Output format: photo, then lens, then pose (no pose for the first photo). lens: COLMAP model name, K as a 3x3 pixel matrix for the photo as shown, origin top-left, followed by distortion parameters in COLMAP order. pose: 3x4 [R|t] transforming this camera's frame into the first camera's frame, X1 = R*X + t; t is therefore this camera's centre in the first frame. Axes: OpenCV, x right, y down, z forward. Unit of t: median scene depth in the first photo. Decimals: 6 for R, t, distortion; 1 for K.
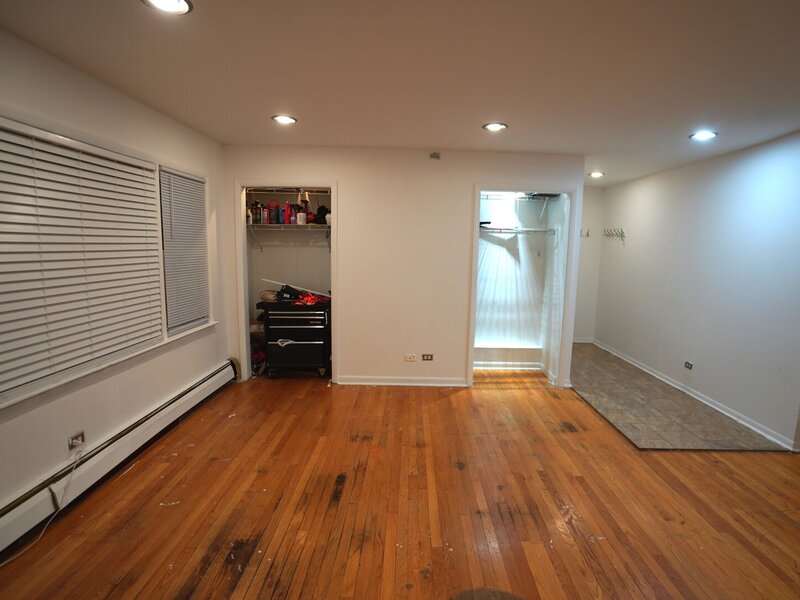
lens RADIAL K [[416.9, 0, 410.1], [0, 416.9, 299.9], [0, 0, 1]] dist [-0.060323, 0.025331]
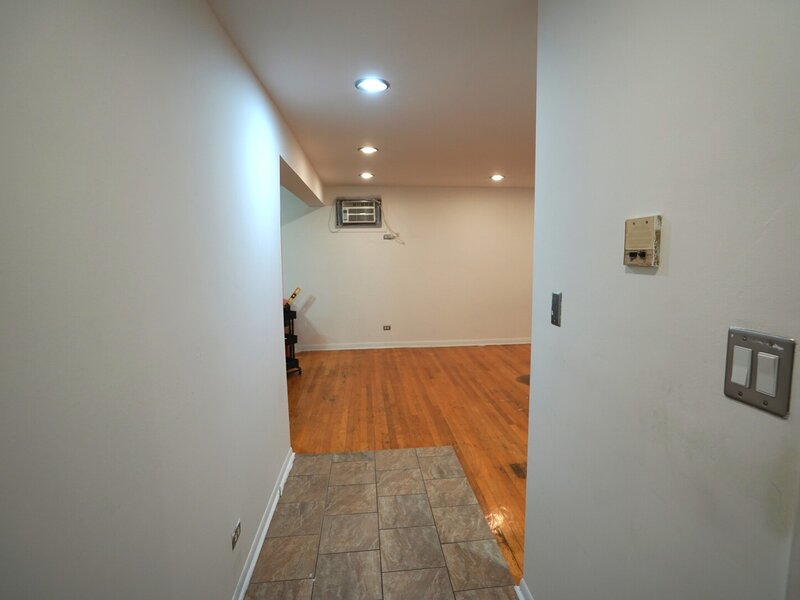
lens RADIAL K [[416.9, 0, 410.1], [0, 416.9, 299.9], [0, 0, 1]] dist [-0.060323, 0.025331]
pose [[-0.993143, 0.000306, -0.116909, 0.552290], [-0.027765, 0.970769, 0.238404, -0.161812], [0.113565, 0.240015, -0.964104, 1.330912]]
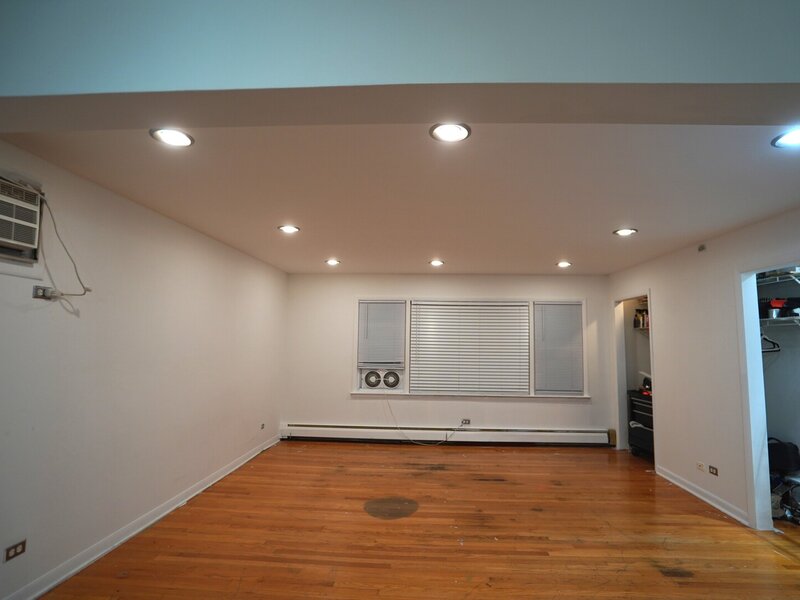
lens RADIAL K [[416.9, 0, 410.1], [0, 416.9, 299.9], [0, 0, 1]] dist [-0.060323, 0.025331]
pose [[-0.048927, -0.120206, -0.991543, 0.962053], [-0.141988, 0.983486, -0.112223, -0.027215], [0.988659, 0.135296, -0.065186, 0.390857]]
